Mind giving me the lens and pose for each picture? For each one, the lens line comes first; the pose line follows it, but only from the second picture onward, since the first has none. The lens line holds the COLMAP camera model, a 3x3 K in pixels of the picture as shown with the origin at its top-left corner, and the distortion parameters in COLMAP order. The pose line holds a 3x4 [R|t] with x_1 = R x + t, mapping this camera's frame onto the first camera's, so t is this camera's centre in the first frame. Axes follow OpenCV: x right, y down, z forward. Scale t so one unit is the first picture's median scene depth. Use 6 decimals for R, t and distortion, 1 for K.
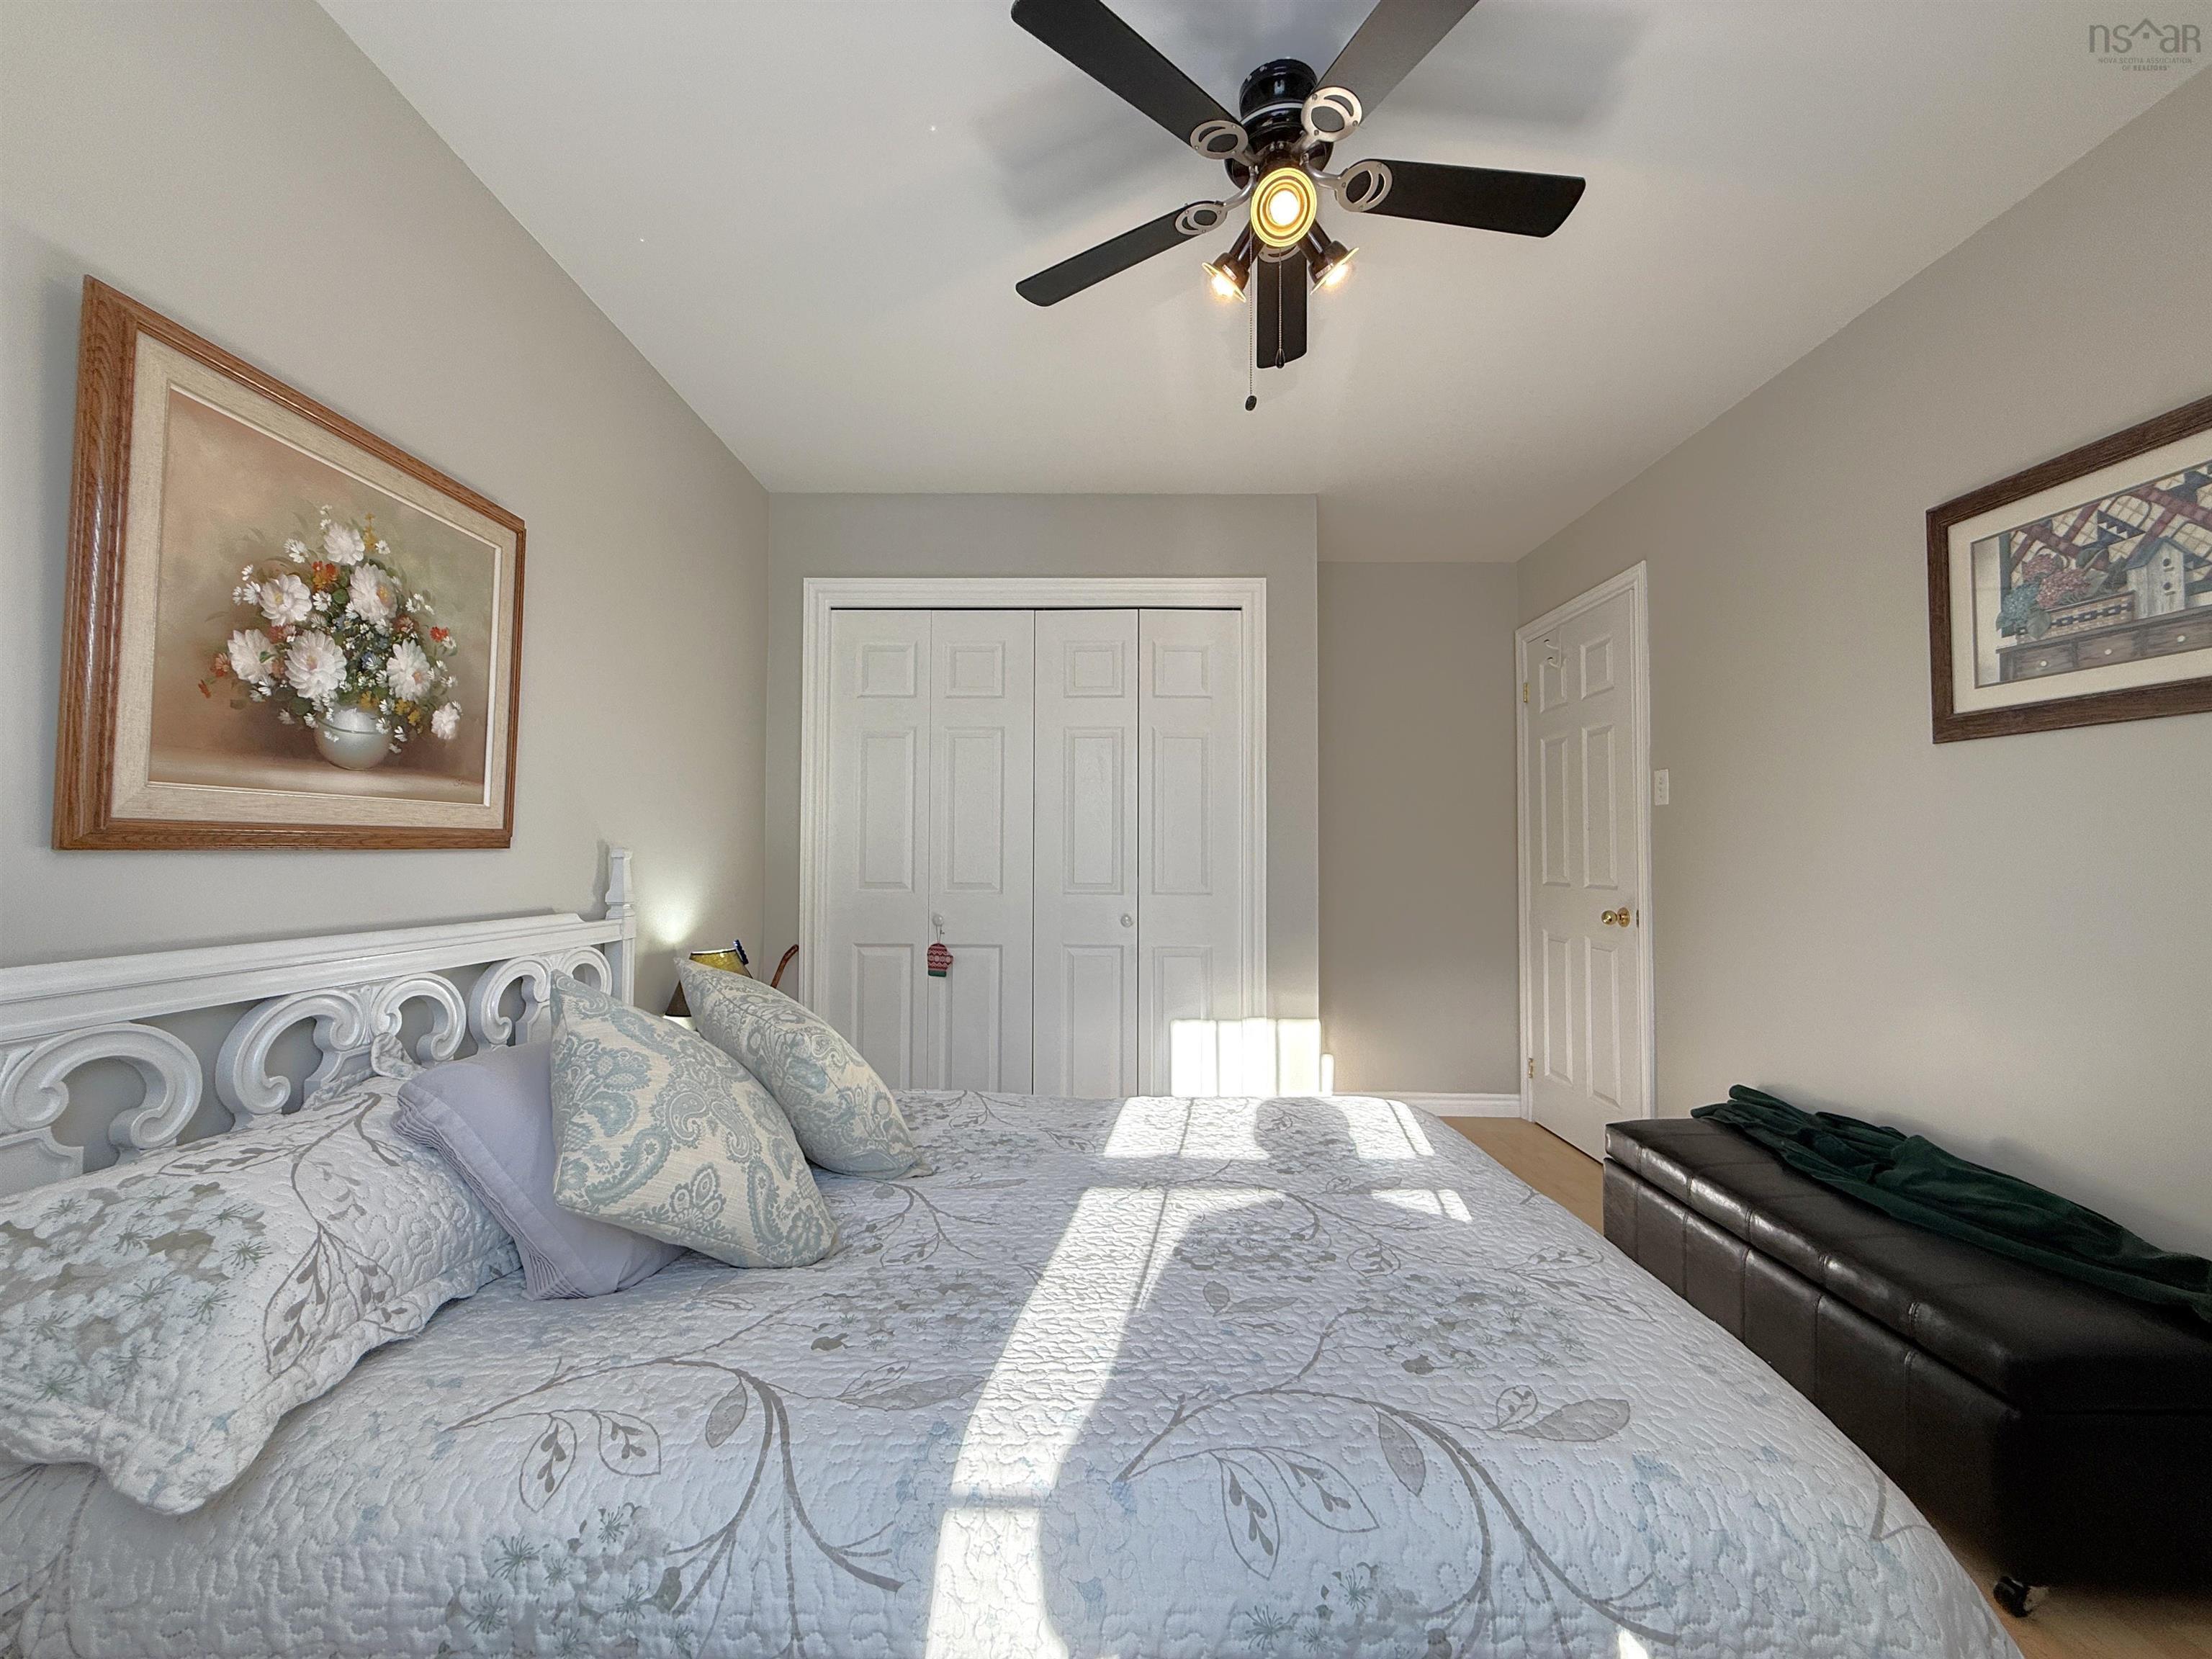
lens RADIAL K [[877.1, 0, 1102.0], [0, 877.1, 831.1], [0, 0, 1]] dist [0.000392, -0.000137]
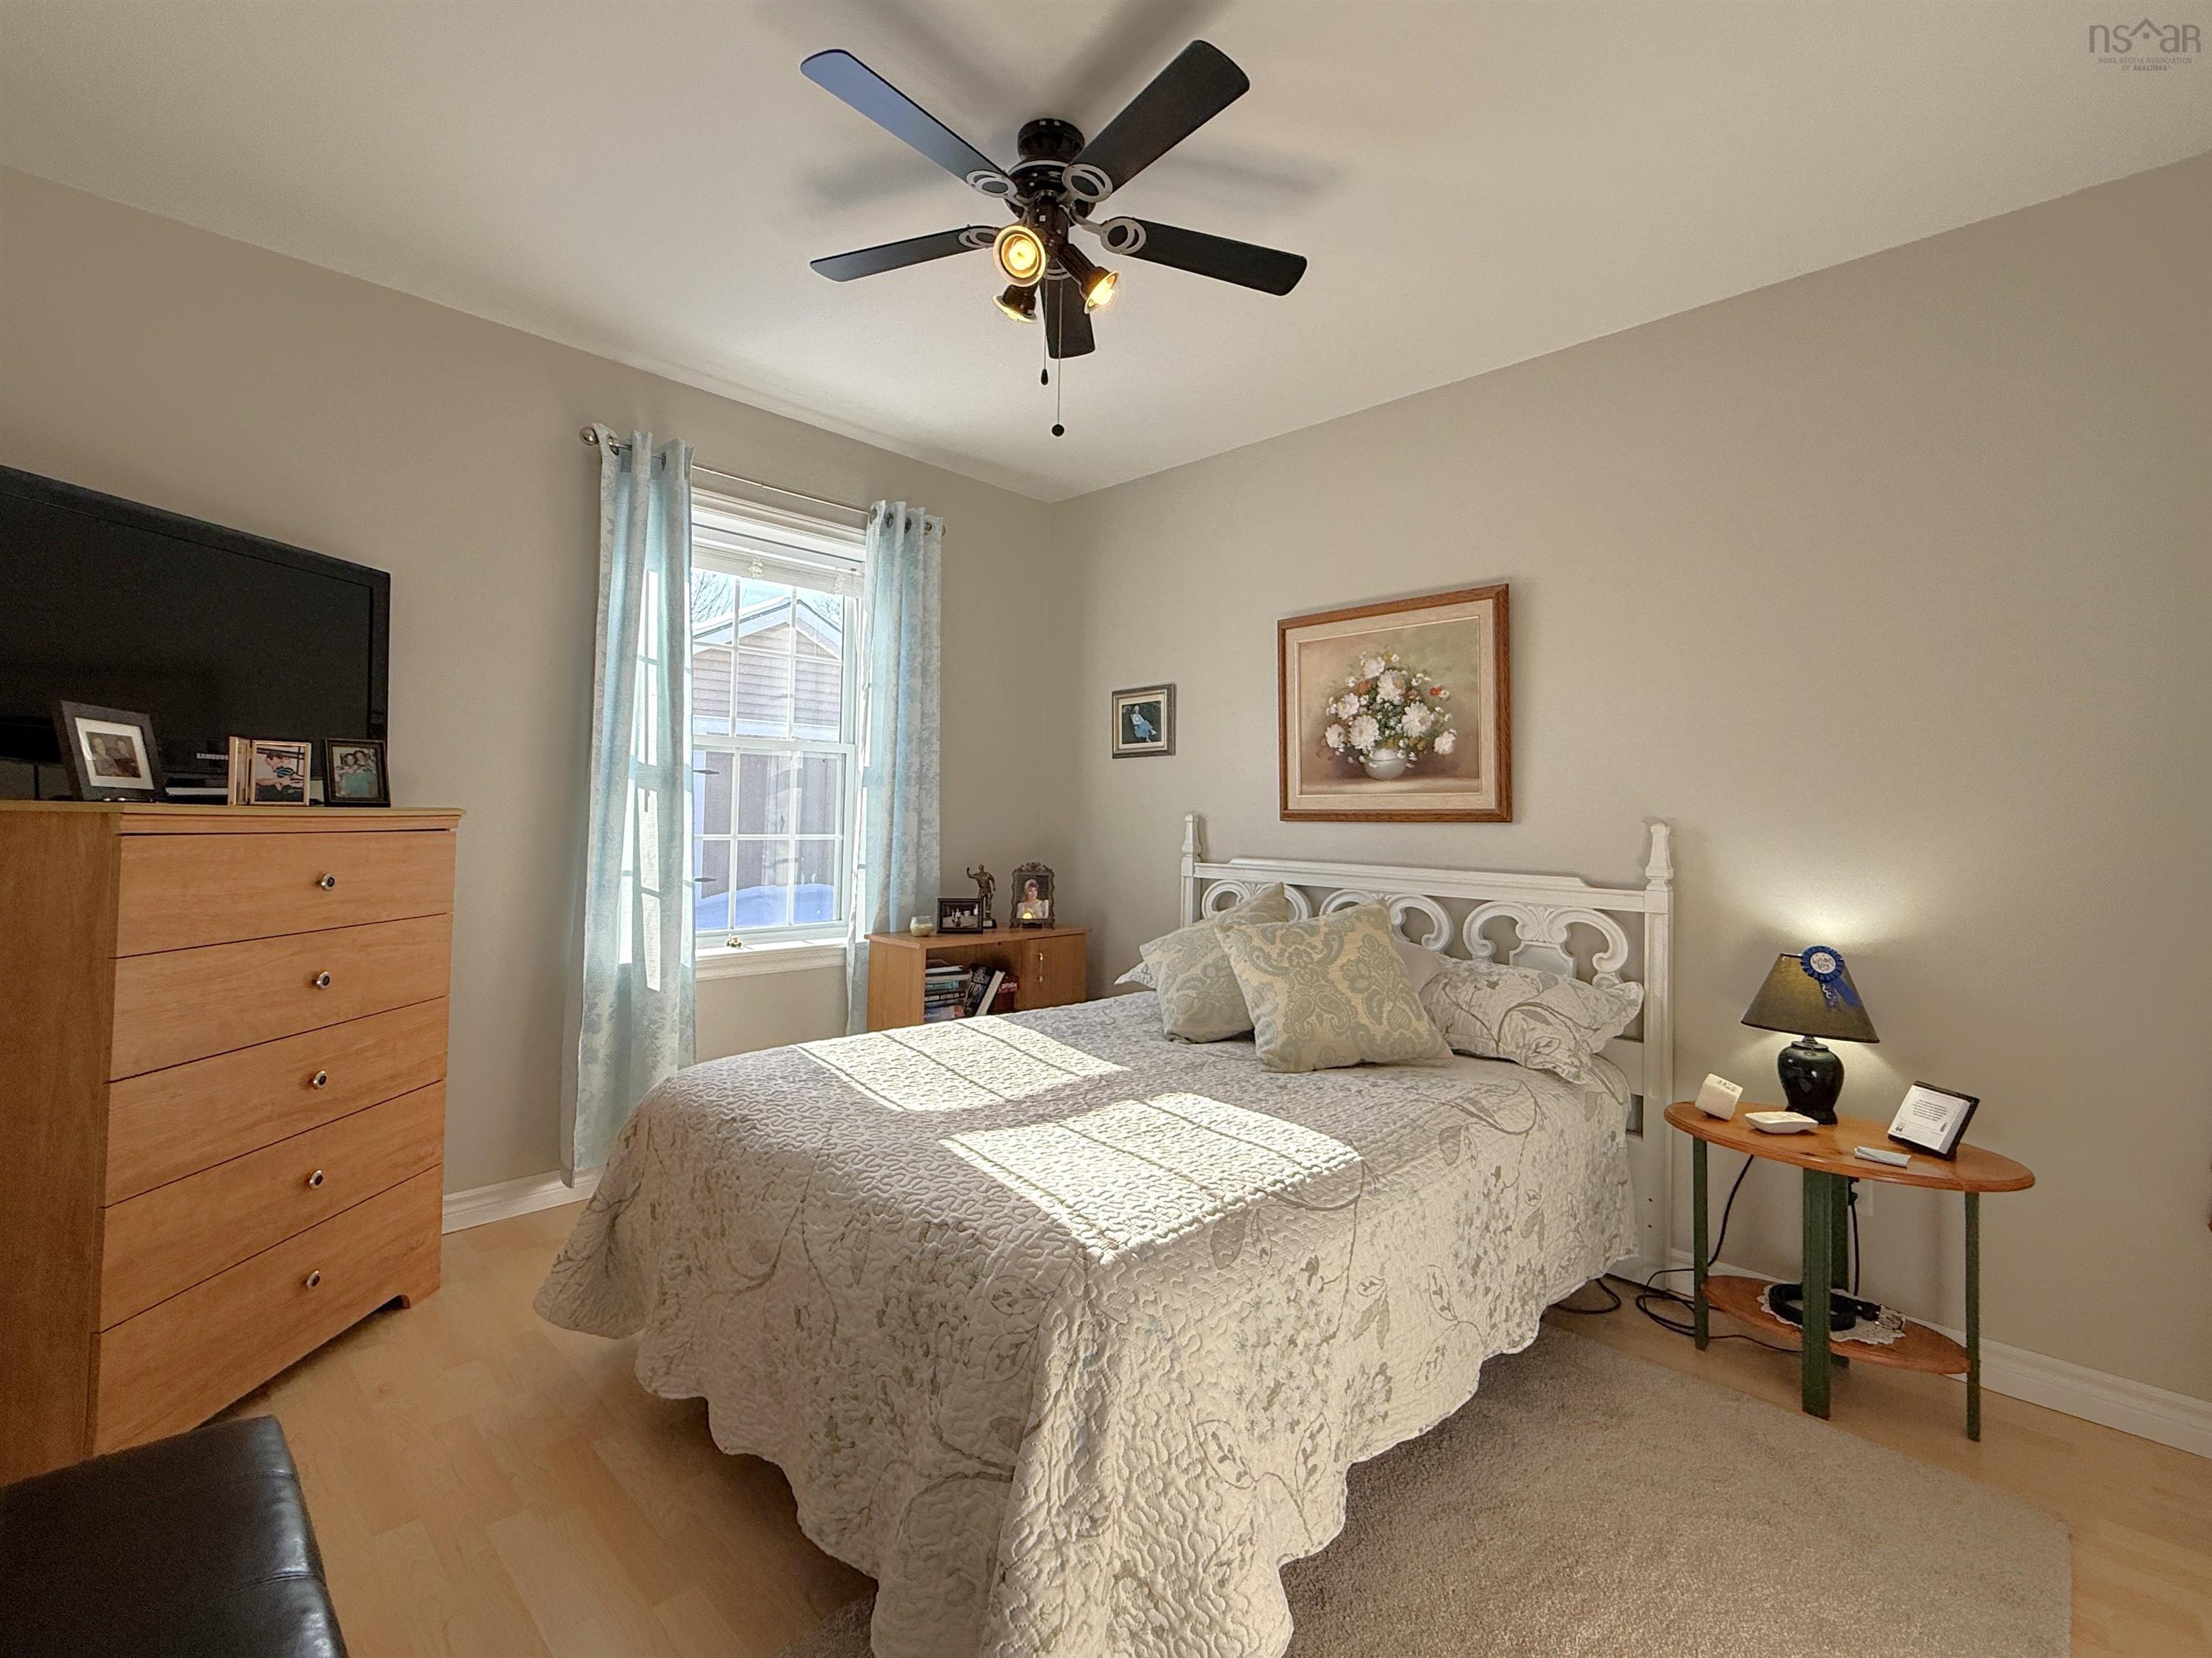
lens RADIAL K [[966.8, 0, 1106.0], [0, 966.8, 829.0], [0, 0, 1]] dist [-0.000068, -0.000258]
pose [[-0.697817, -0.016297, -0.716090, 1.054796], [-0.008559, 0.999859, -0.014414, 0.070241], [0.716225, -0.003929, -0.697859, 1.985094]]
